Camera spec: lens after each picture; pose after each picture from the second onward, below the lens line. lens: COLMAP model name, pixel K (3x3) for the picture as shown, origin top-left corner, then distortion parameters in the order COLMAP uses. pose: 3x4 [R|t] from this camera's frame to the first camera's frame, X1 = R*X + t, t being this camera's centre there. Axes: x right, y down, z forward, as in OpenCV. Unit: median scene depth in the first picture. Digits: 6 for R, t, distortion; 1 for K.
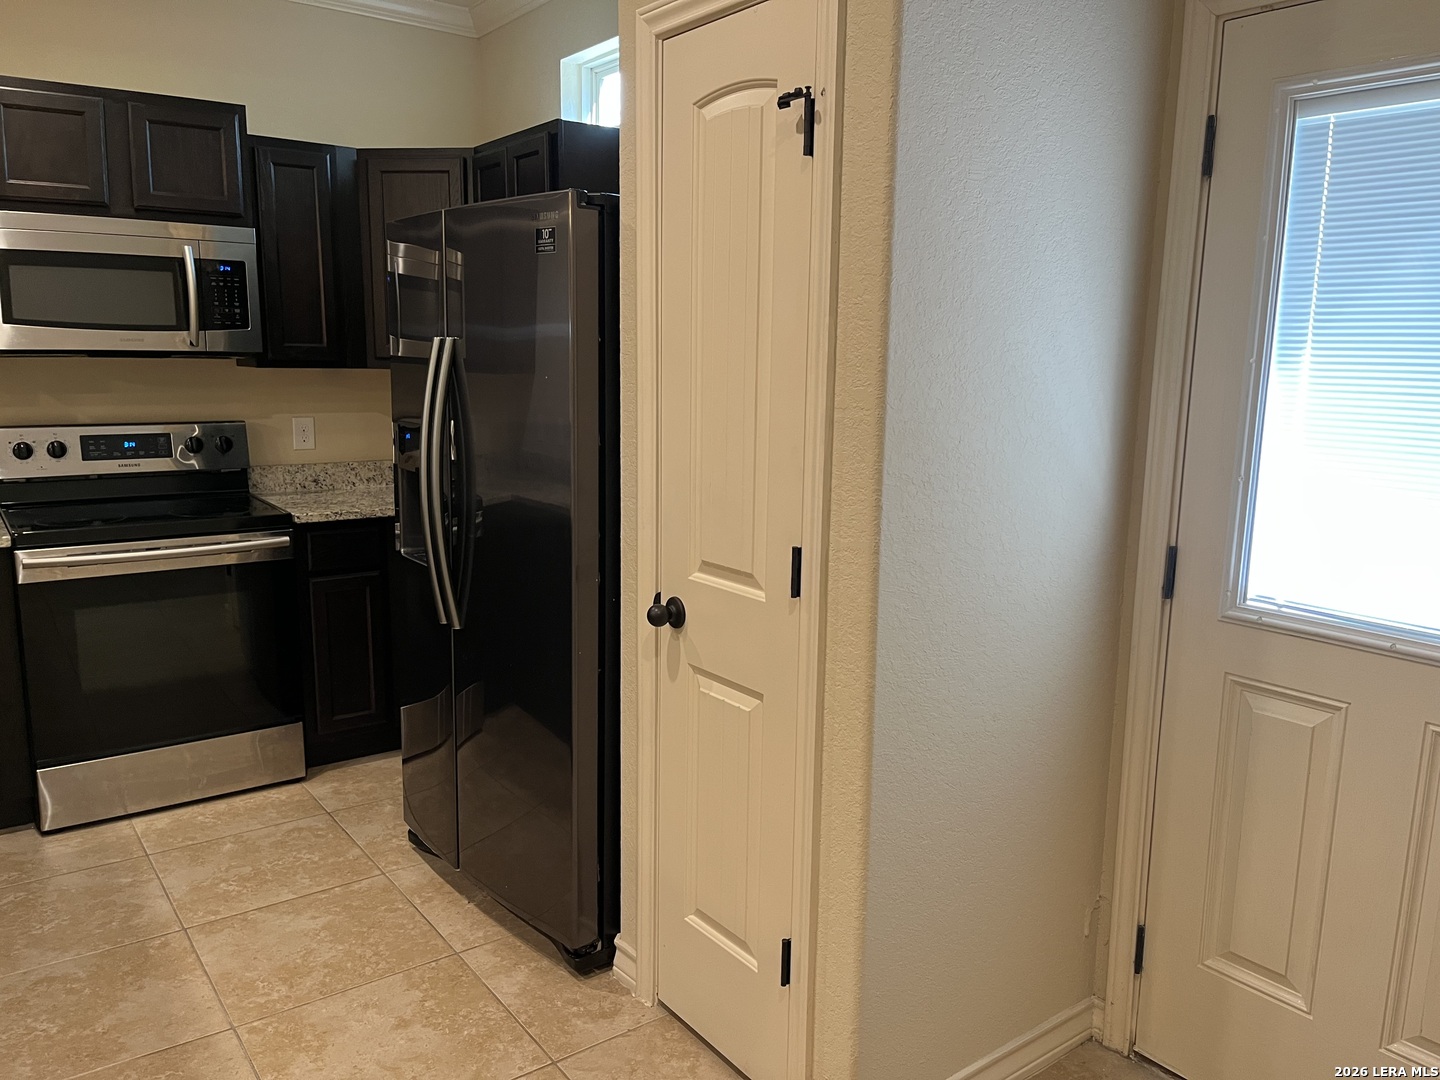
lens RADIAL K [[1087.0, 0, 725.4], [0, 1087.0, 548.3], [0, 0, 1]] dist [0.080442, -0.113220]
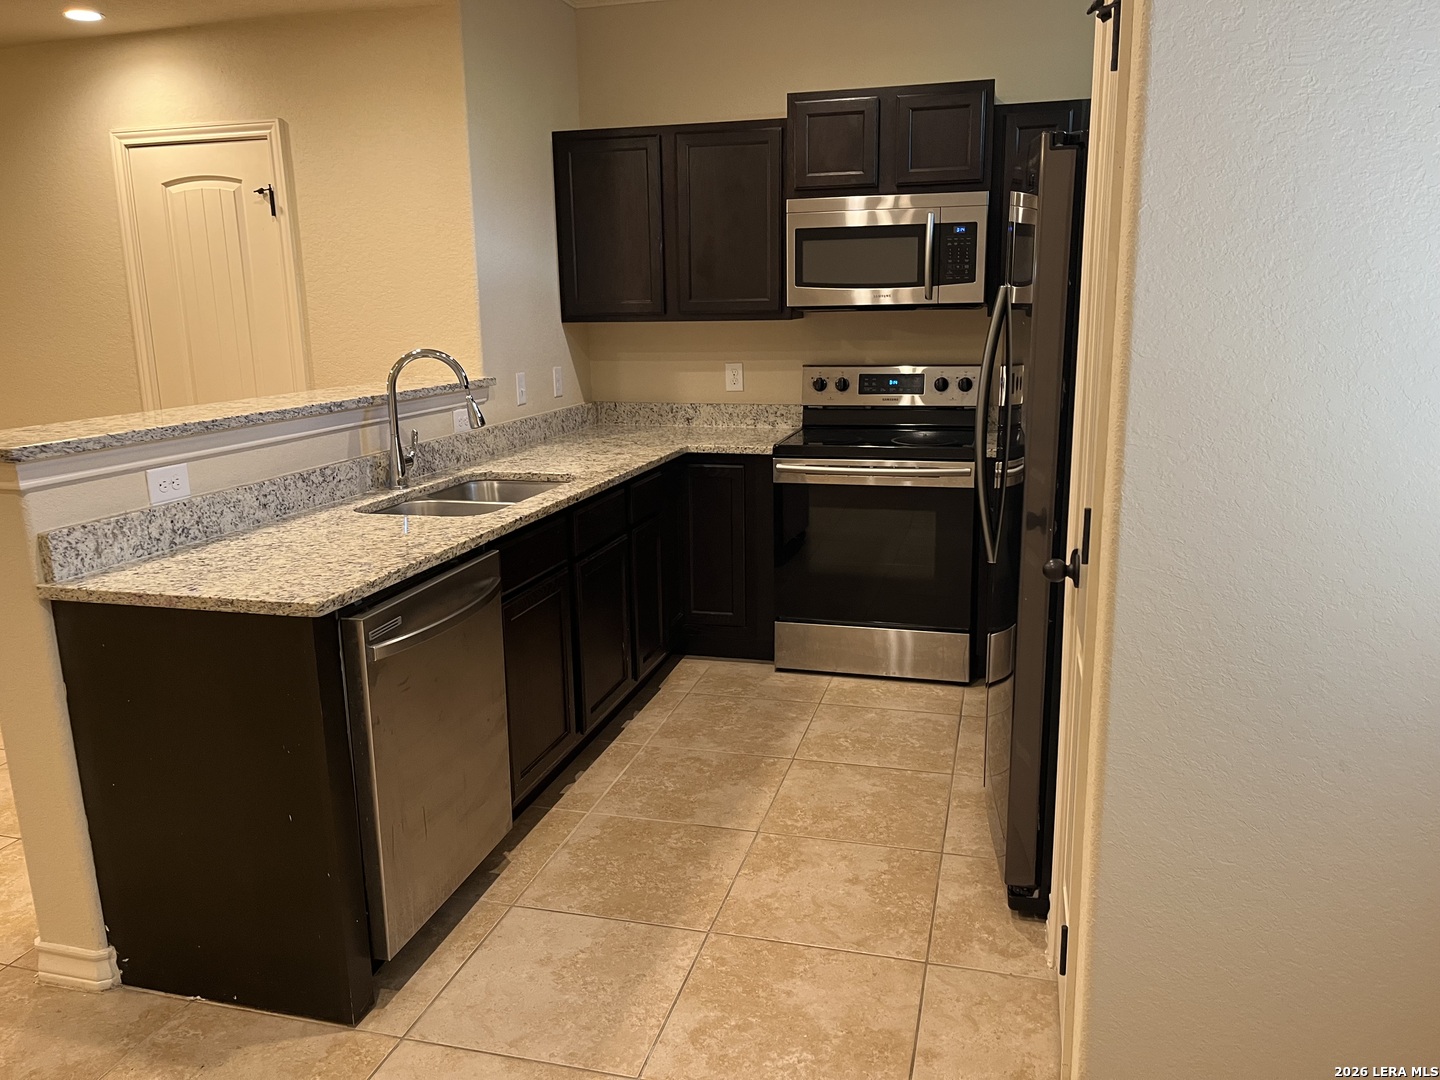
lens RADIAL K [[1085.8, 0, 720.0], [0, 1085.8, 540.0], [0, 0, 1]] dist [0.073440, -0.103139]
pose [[0.618633, 0.143833, -0.772402, 0.397032], [-0.111777, 0.989212, 0.094682, -0.018563], [0.777689, 0.027763, 0.628036, 0.125262]]
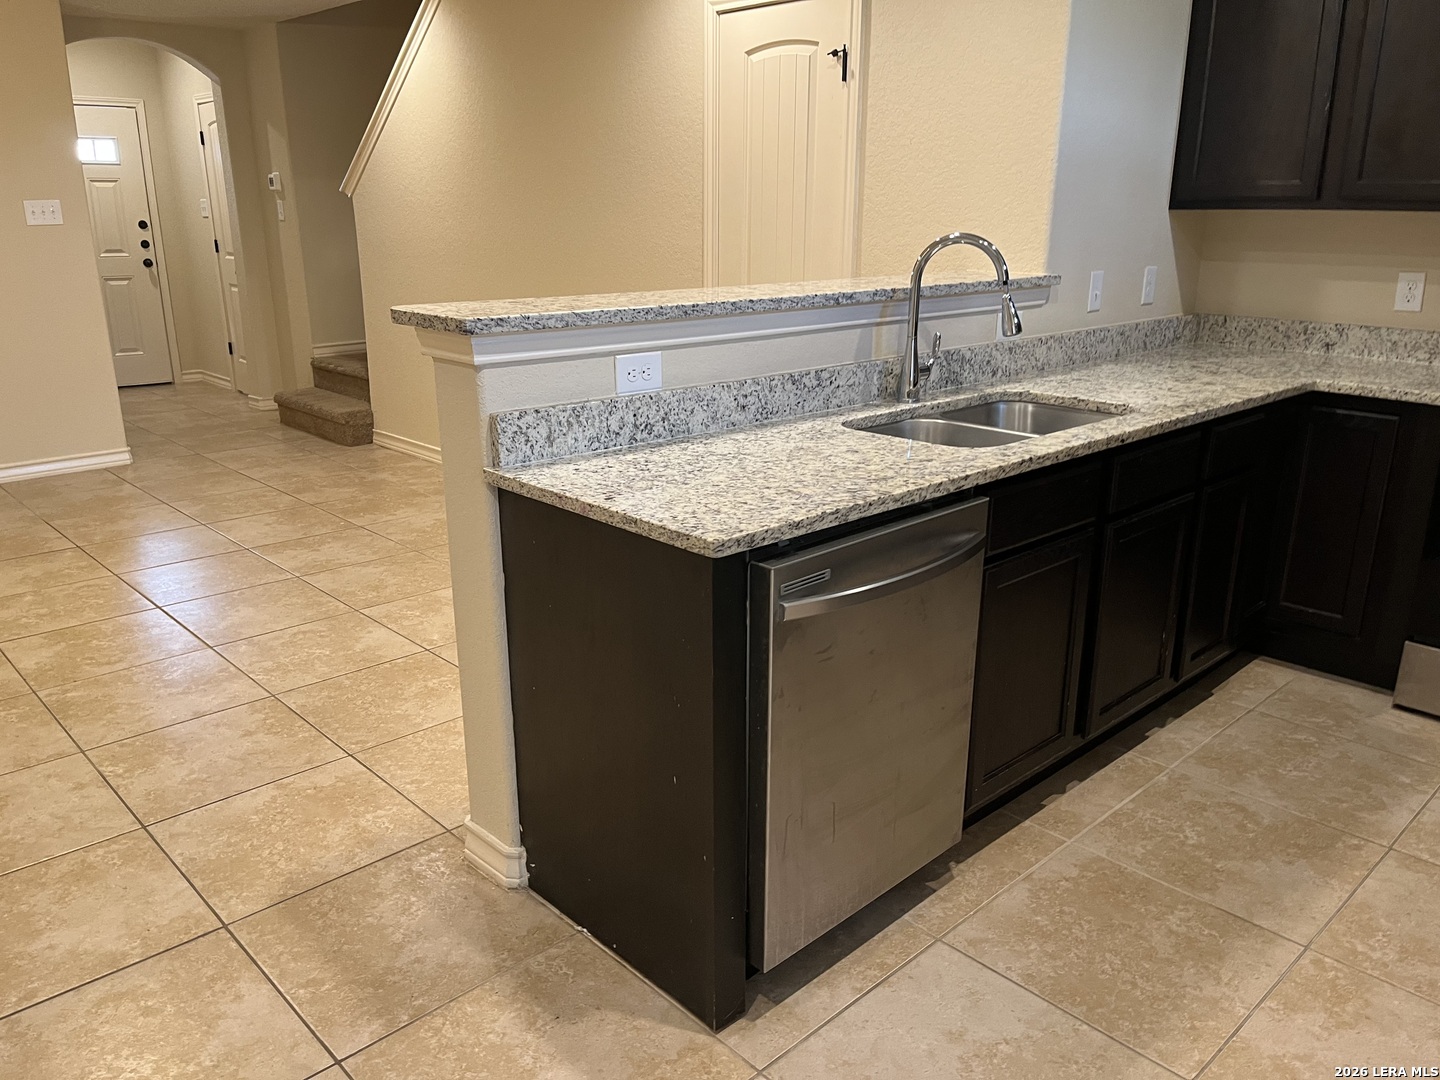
lens RADIAL K [[1088.8, 0, 714.4], [0, 1088.8, 542.2], [0, 0, 1]] dist [0.079135, -0.115599]
pose [[0.115012, 0.277243, -0.953891, 0.229703], [-0.173029, 0.951175, 0.255591, -0.025616], [0.978179, 0.135655, 0.157368, 0.282349]]
